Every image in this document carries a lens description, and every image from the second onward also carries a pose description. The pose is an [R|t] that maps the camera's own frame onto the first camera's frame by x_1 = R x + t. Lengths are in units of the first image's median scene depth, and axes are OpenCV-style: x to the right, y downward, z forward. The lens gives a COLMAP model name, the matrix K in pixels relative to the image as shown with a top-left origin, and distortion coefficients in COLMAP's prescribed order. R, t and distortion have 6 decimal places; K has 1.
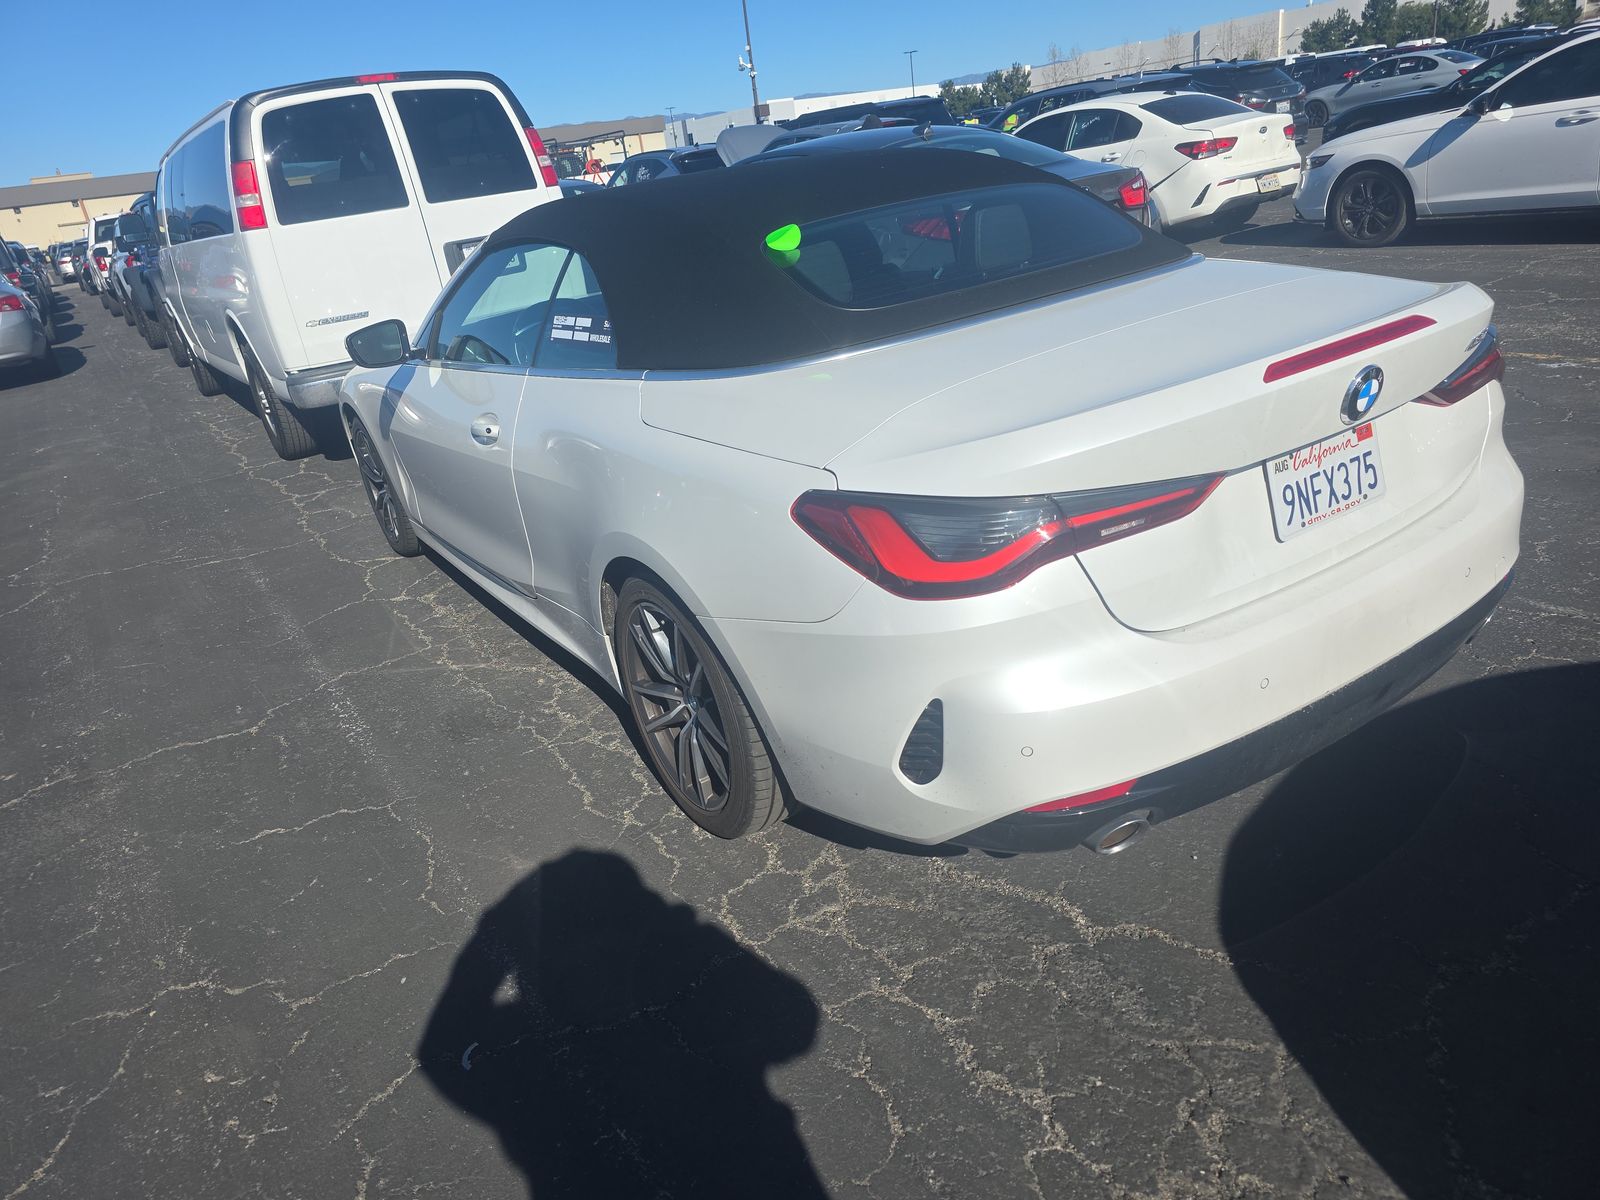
lens RADIAL K [[1049.1, 0, 802.6], [0, 1049.1, 608.6], [0, 0, 1]] dist [0.048693, -0.042197]
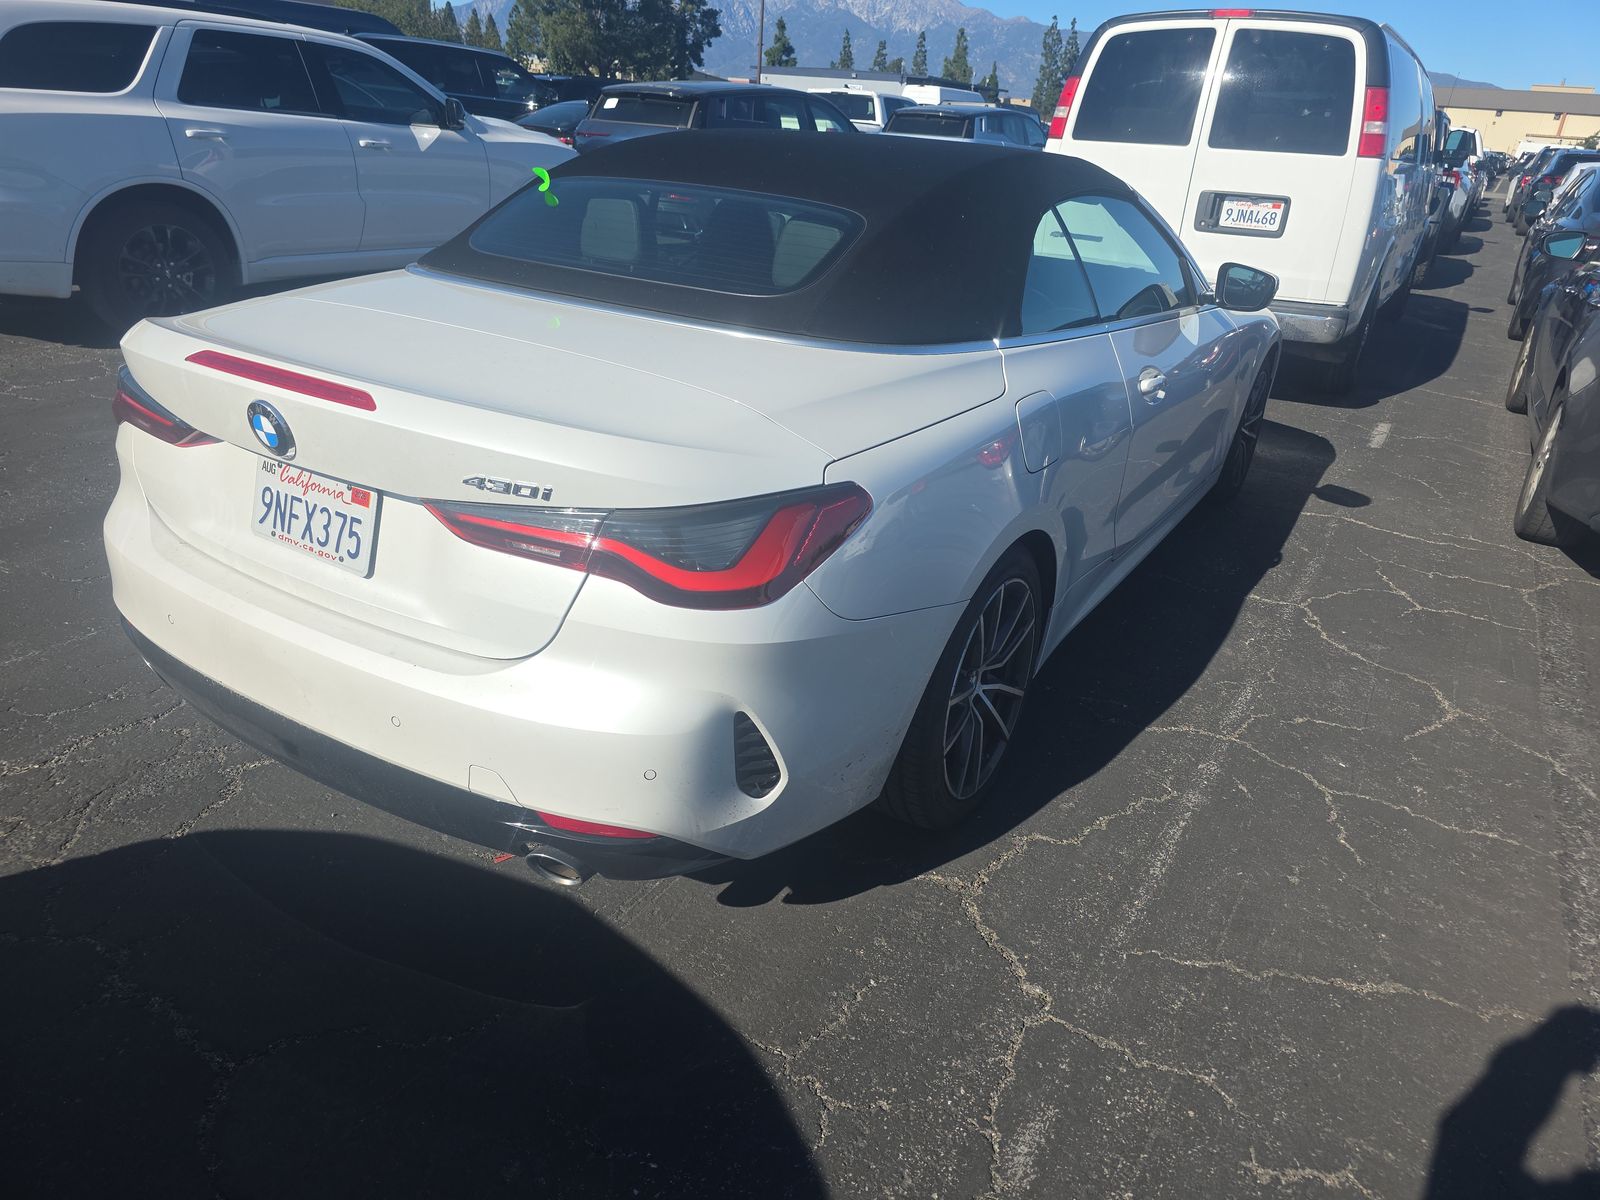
lens RADIAL K [[1058.7, 0, 807.7], [0, 1058.7, 589.3], [0, 0, 1]] dist [0.045900, -0.039786]
pose [[0.424927, 0.505595, -0.750873, 0.506052], [-0.467392, 0.832907, 0.296329, -0.196321], [0.775230, 0.225034, 0.590236, 0.277230]]
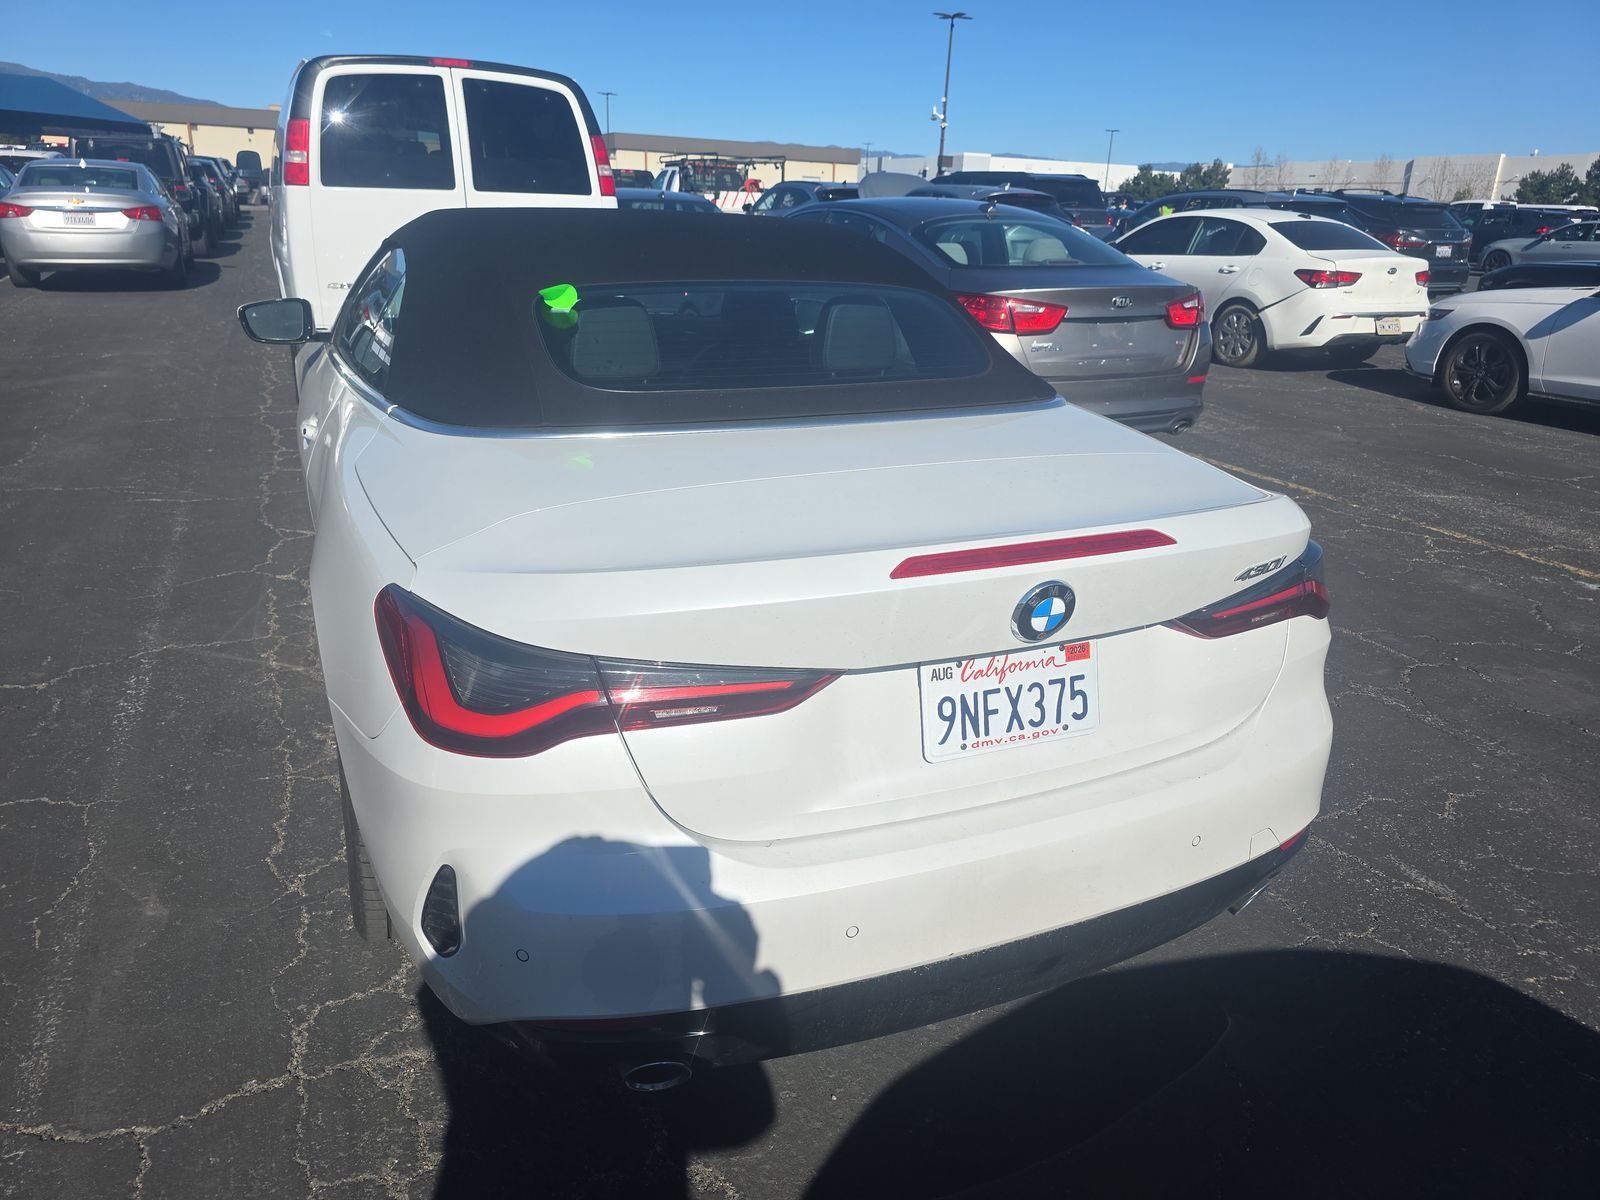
lens RADIAL K [[1058.7, 0, 807.7], [0, 1058.7, 589.3], [0, 0, 1]] dist [0.045900, -0.039786]
pose [[0.974576, 0.207246, -0.085150, 0.137034], [-0.211304, 0.976531, -0.041683, -0.048006], [0.074513, 0.058616, 0.995496, 0.053138]]
